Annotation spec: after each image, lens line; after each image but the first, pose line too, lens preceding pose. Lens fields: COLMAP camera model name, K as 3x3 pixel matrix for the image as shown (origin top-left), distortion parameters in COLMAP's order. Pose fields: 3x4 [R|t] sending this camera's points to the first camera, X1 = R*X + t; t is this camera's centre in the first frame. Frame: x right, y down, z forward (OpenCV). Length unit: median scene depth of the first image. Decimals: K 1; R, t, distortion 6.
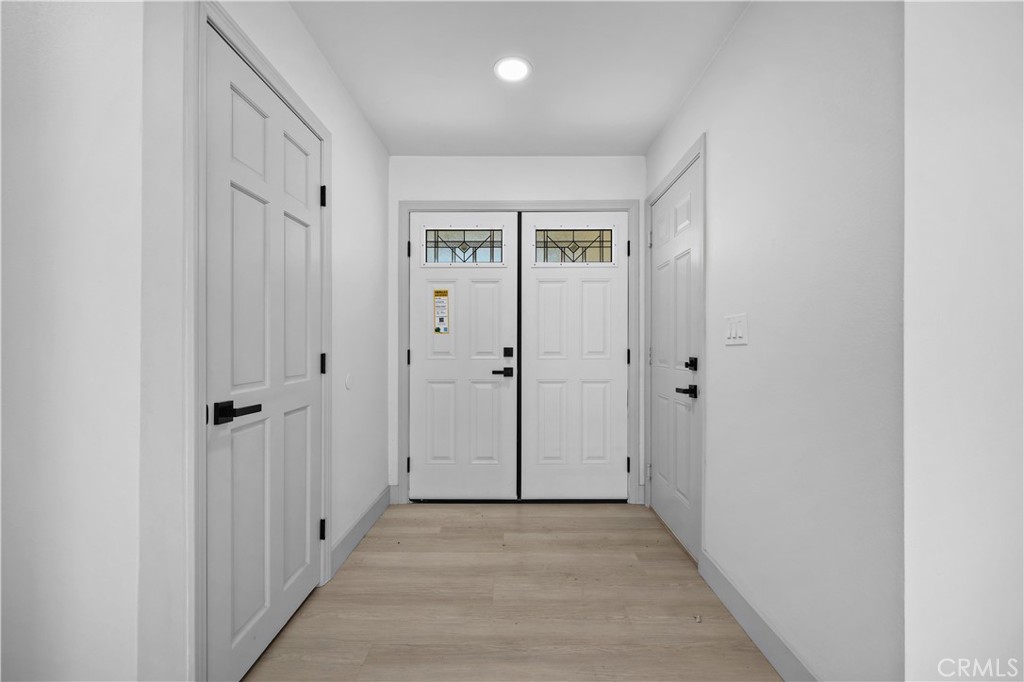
lens RADIAL K [[410.4, 0, 512.0], [0, 410.4, 341.0], [0, 0, 1]] dist [-0.001461, -0.000141]
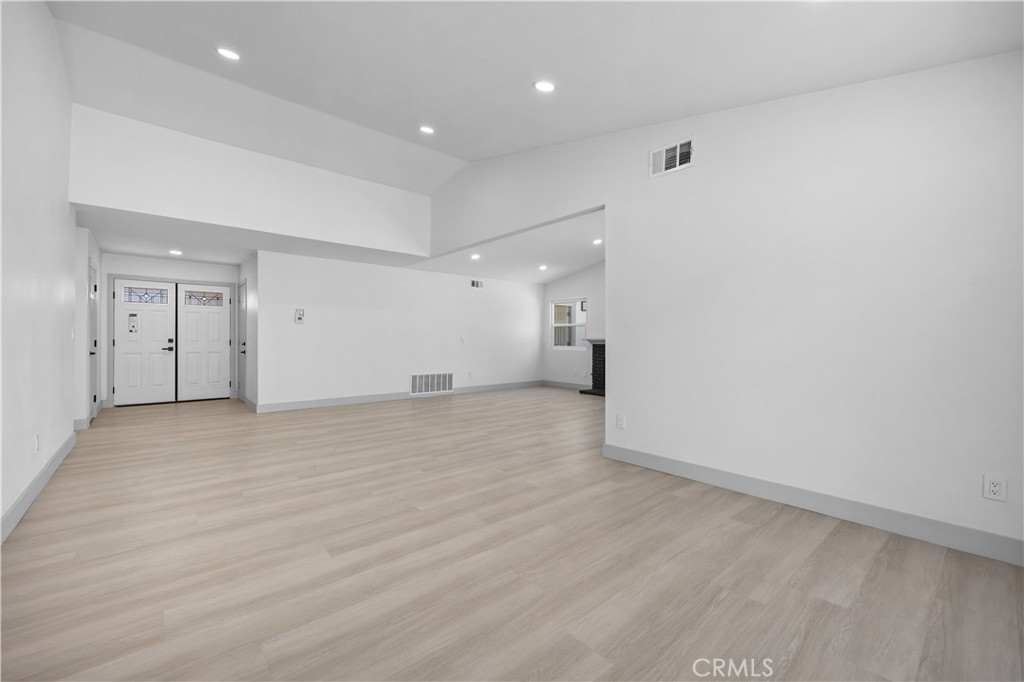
lens RADIAL K [[410.4, 0, 512.0], [0, 410.4, 341.0], [0, 0, 1]] dist [-0.001461, -0.000141]
pose [[0.766811, 0.000796, 0.641872, -0.017513], [-0.004447, 0.999982, 0.004073, 0.009686], [-0.641857, -0.005977, 0.766801, -2.155980]]
